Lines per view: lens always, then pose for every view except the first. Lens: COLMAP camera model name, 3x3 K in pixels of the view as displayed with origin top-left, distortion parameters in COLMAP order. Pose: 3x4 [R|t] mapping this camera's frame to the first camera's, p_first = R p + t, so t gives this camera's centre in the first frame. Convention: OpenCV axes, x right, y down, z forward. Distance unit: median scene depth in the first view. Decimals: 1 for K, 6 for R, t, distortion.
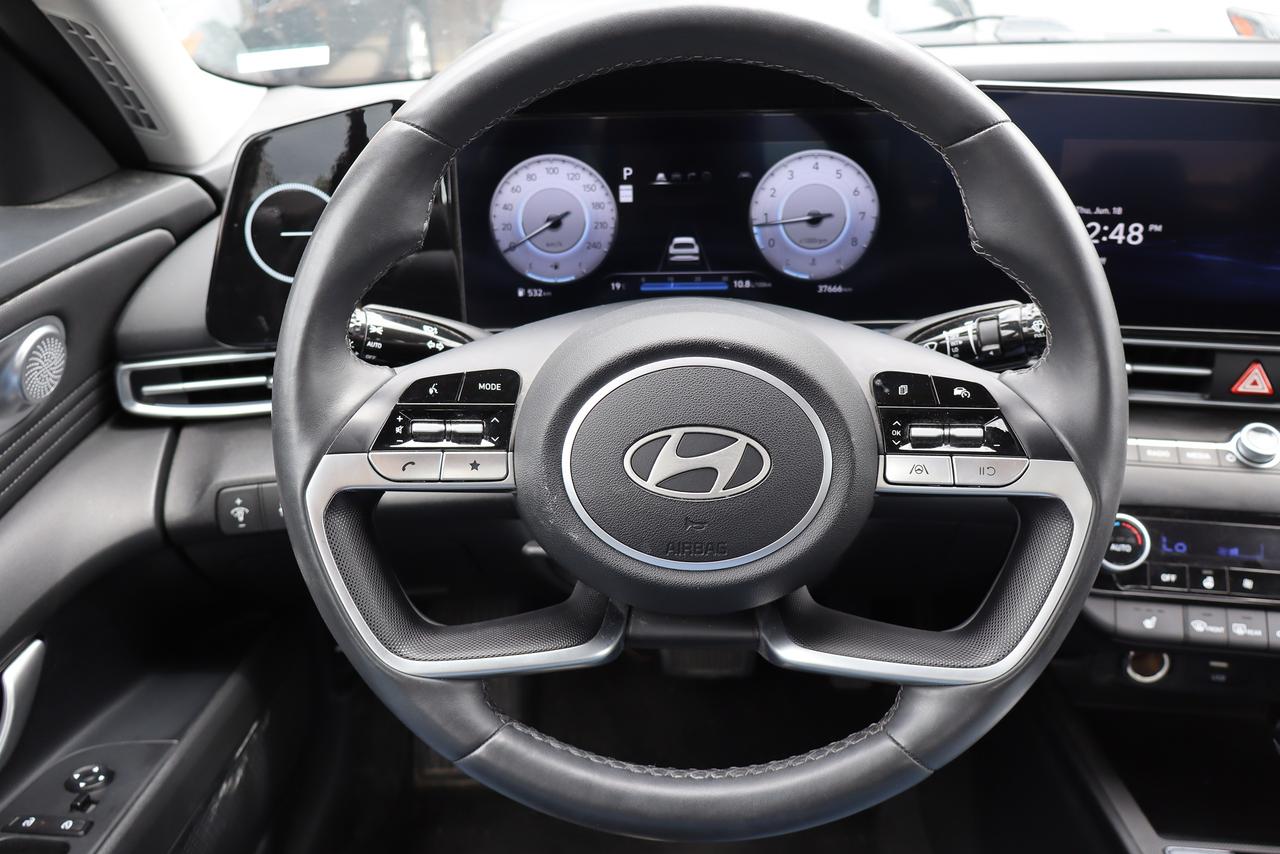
lens RADIAL K [[1092.9, 0, 636.0], [0, 1092.9, 435.3], [0, 0, 1]] dist [0.021244, -0.002841]
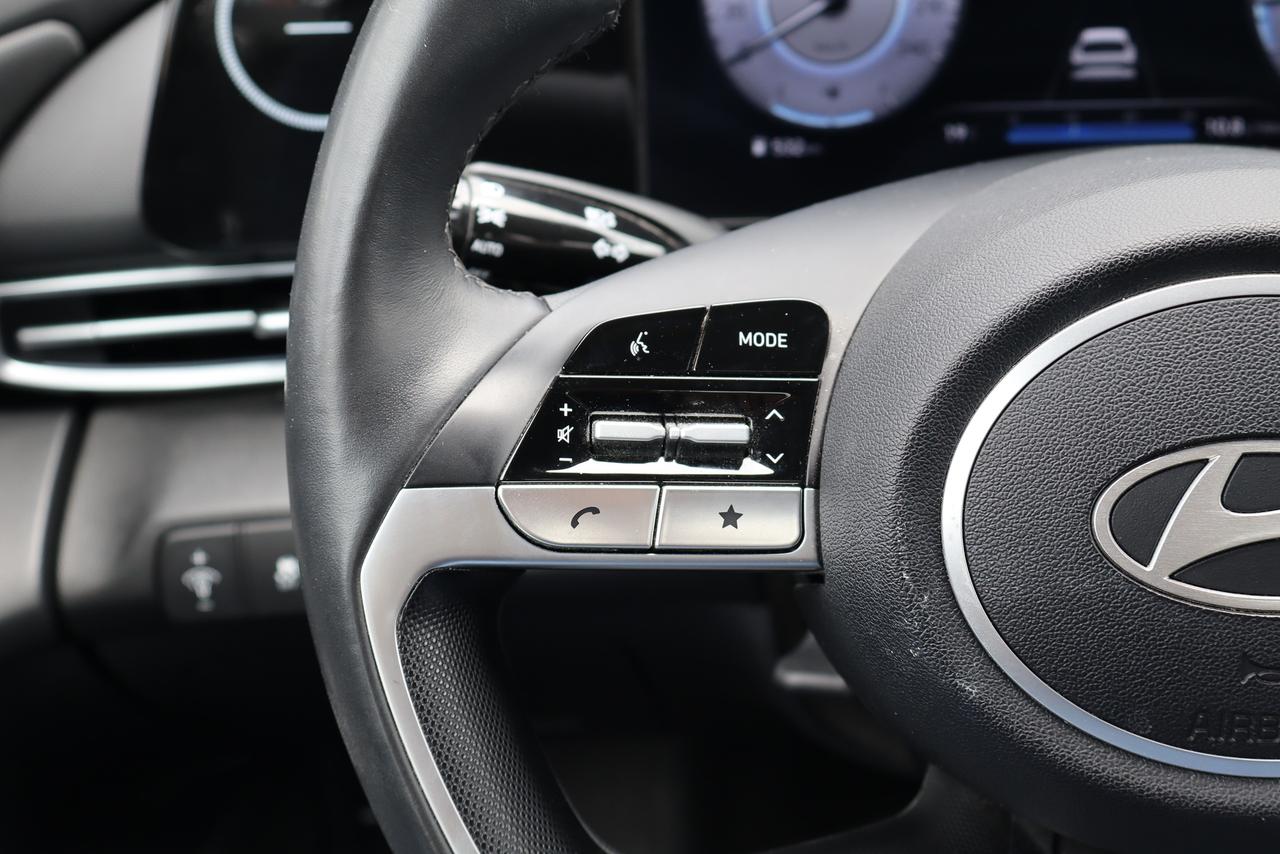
lens RADIAL K [[1768.3, 0, 651.6], [0, 1768.3, 430.0], [0, 0, 1]] dist [0.042312, 0.000000]
pose [[0.996170, 0.013123, -0.086445, -0.095810], [-0.012234, 0.999867, 0.010806, -0.012332], [0.086576, -0.009707, 0.996198, 0.228560]]
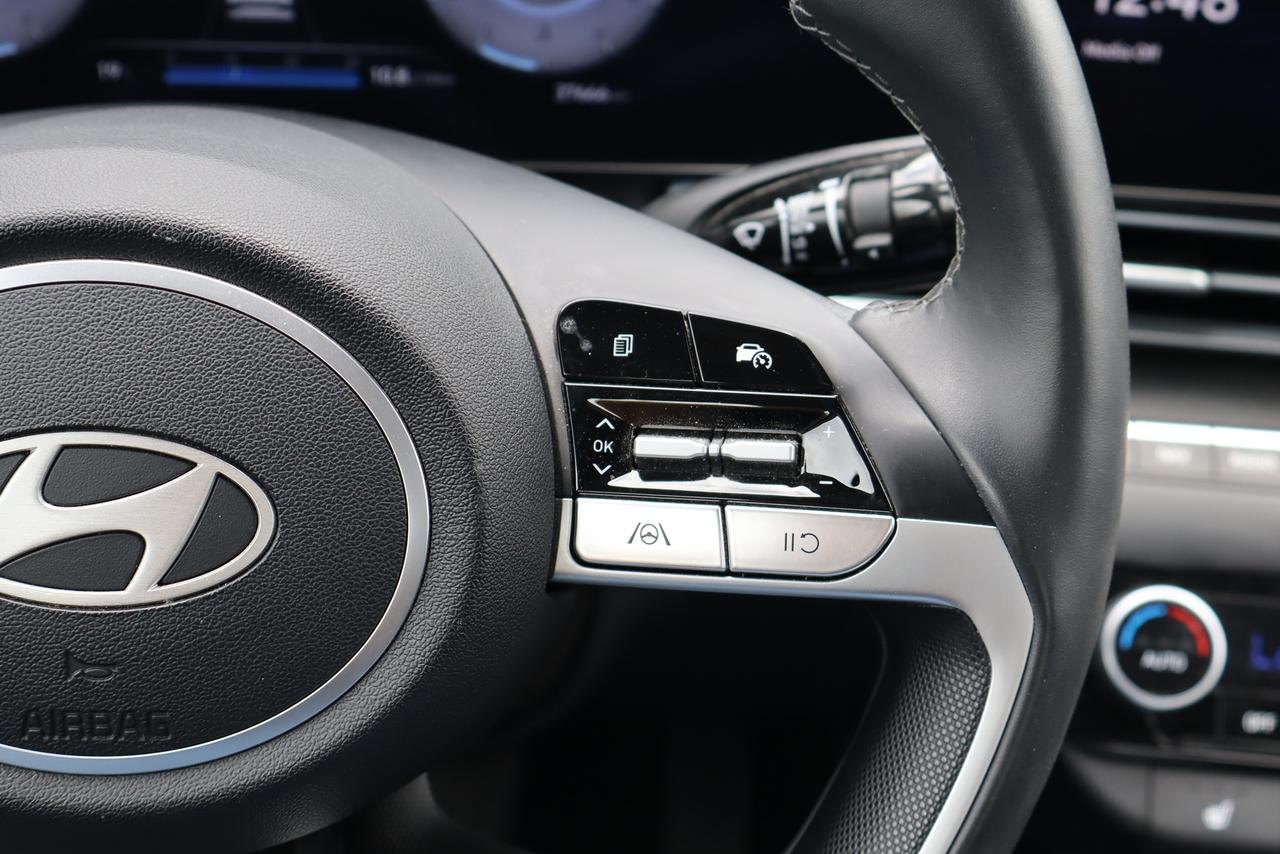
lens RADIAL K [[1948.3, 0, 633.0], [0, 1948.3, 430.6], [0, 0, 1]] dist [0.032345, 0.000000]
pose [[0.996158, 0.018004, 0.085704, 0.149602], [-0.022302, 0.998527, 0.049462, -0.037592], [-0.084687, -0.051184, 0.995092, 0.196438]]
